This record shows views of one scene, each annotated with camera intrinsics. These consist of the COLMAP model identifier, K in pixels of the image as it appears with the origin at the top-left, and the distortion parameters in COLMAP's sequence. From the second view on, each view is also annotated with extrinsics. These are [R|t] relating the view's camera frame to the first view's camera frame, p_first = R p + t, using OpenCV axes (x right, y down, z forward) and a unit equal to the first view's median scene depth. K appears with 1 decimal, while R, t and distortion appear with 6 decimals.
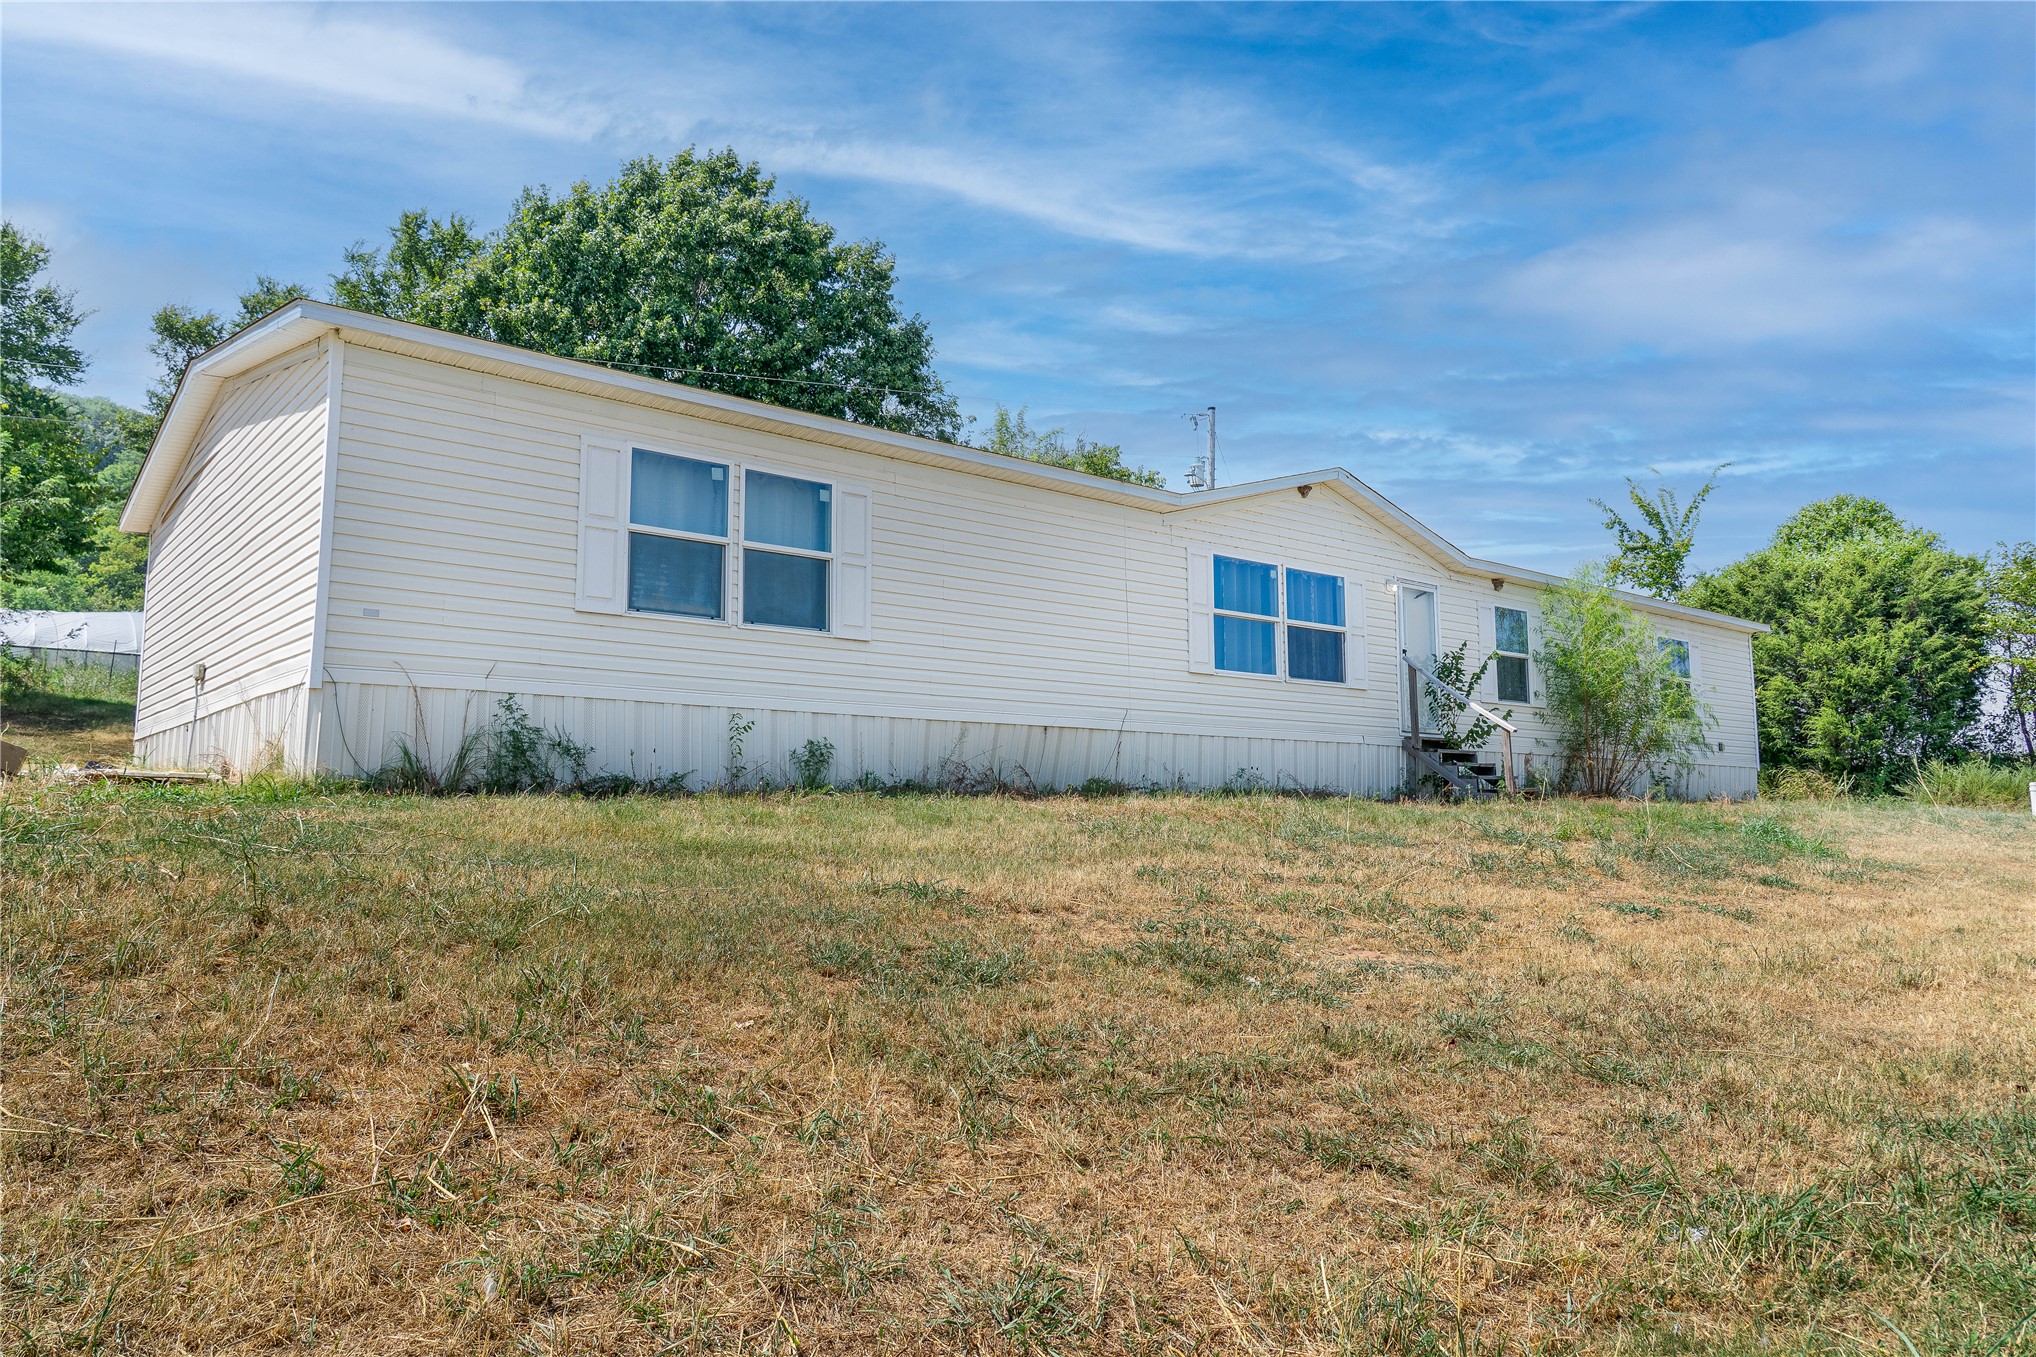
lens RADIAL K [[1384.1, 0, 1018.0], [0, 1384.1, 678.5], [0, 0, 1]] dist [-0.005694, -0.000923]
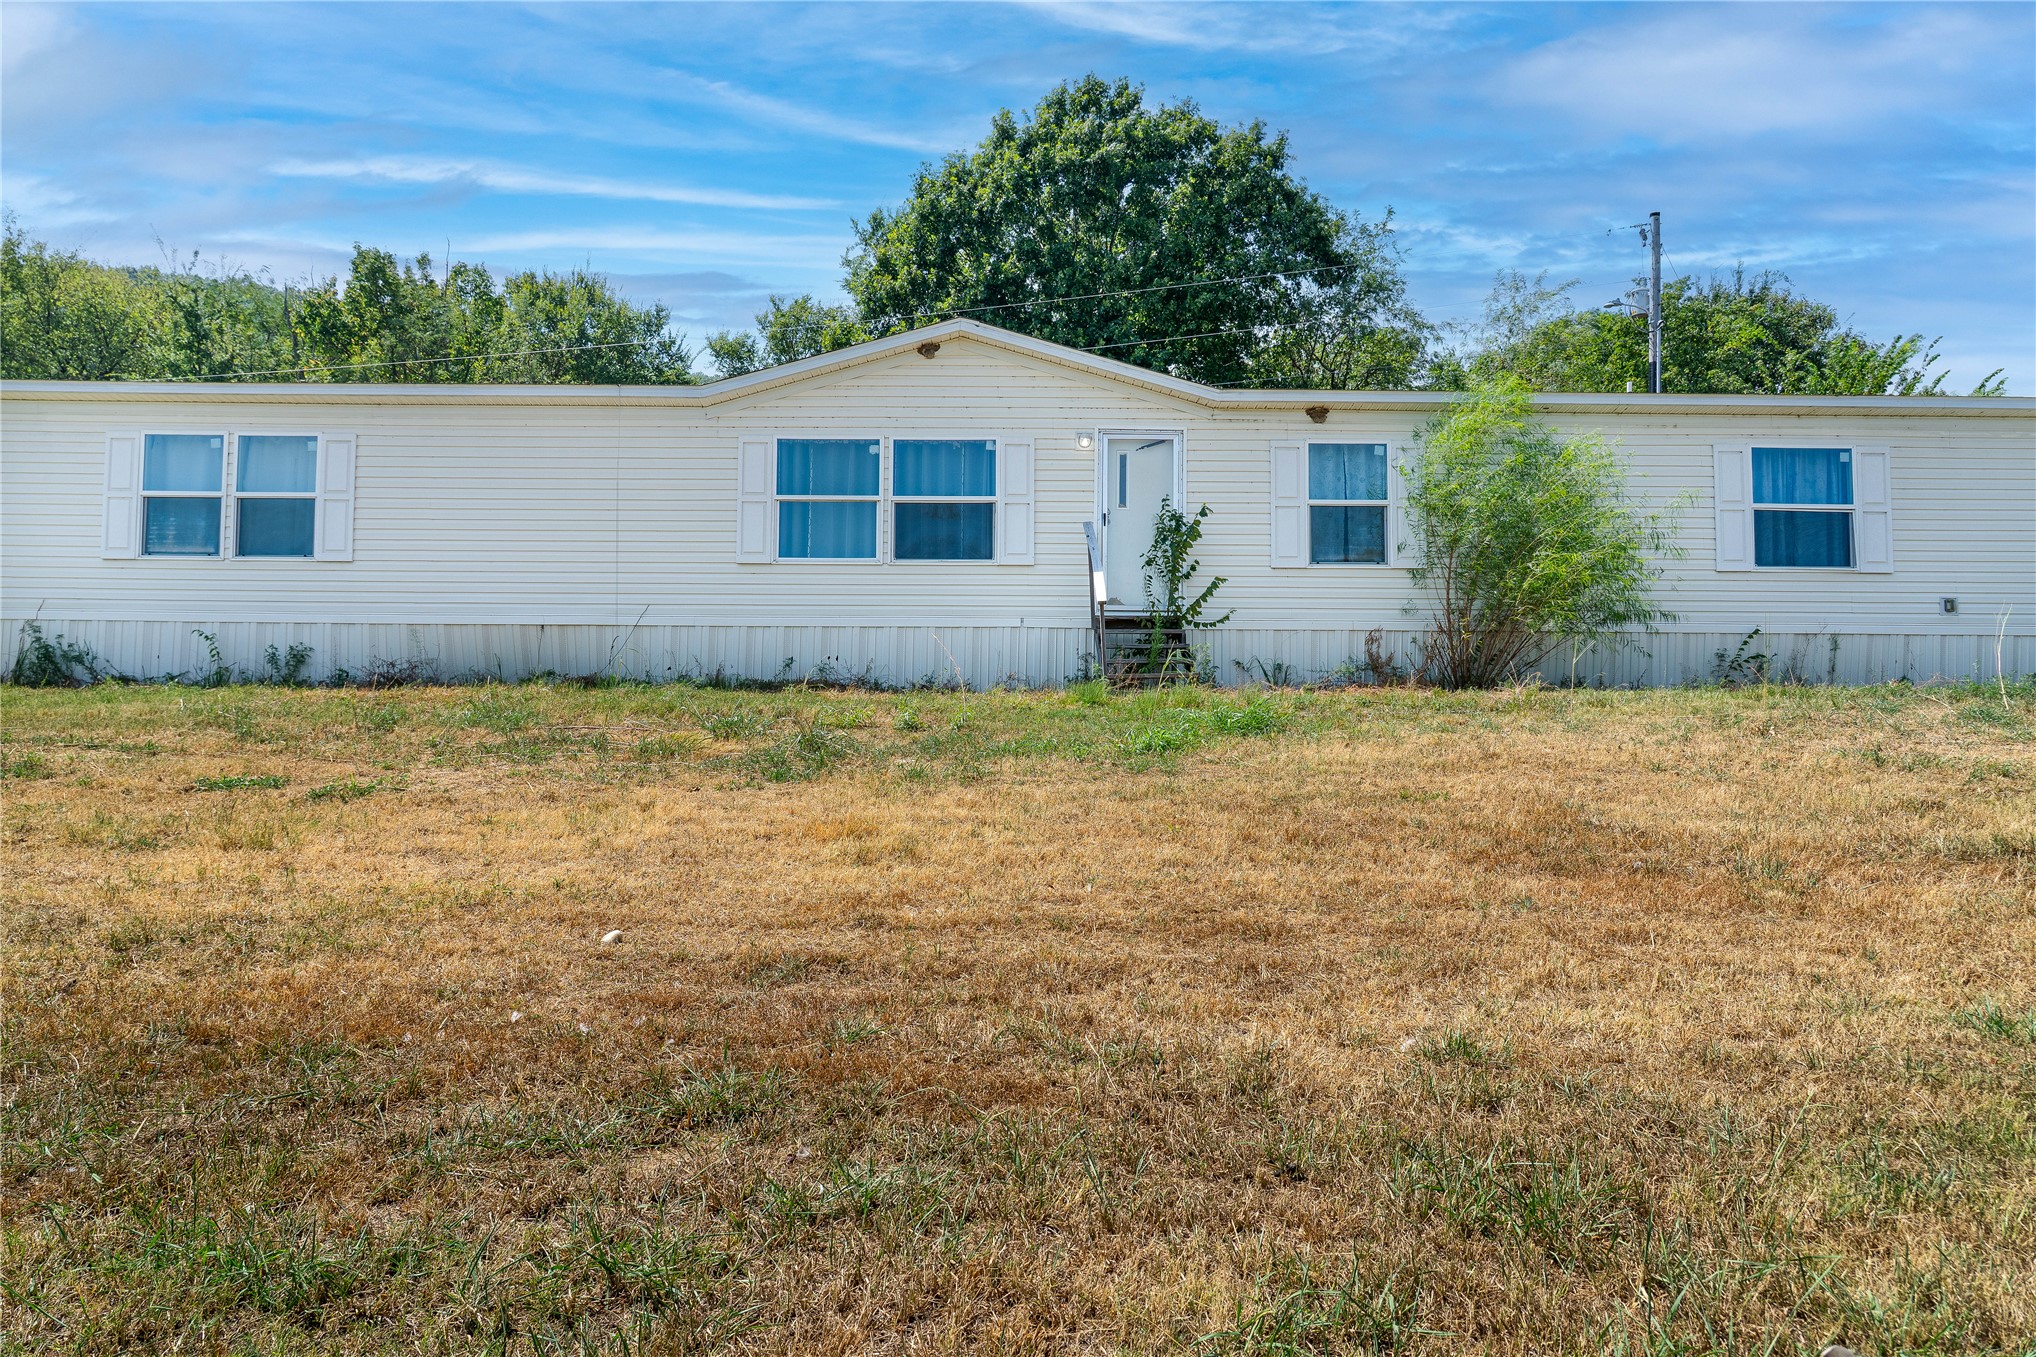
lens RADIAL K [[1384.1, 0, 1018.0], [0, 1384.1, 678.5], [0, 0, 1]] dist [-0.005694, -0.000923]
pose [[0.764525, -0.040147, -0.643342, 0.890414], [0.058453, 0.998264, 0.007168, 0.080647], [0.641938, -0.043085, 0.765545, 0.362186]]
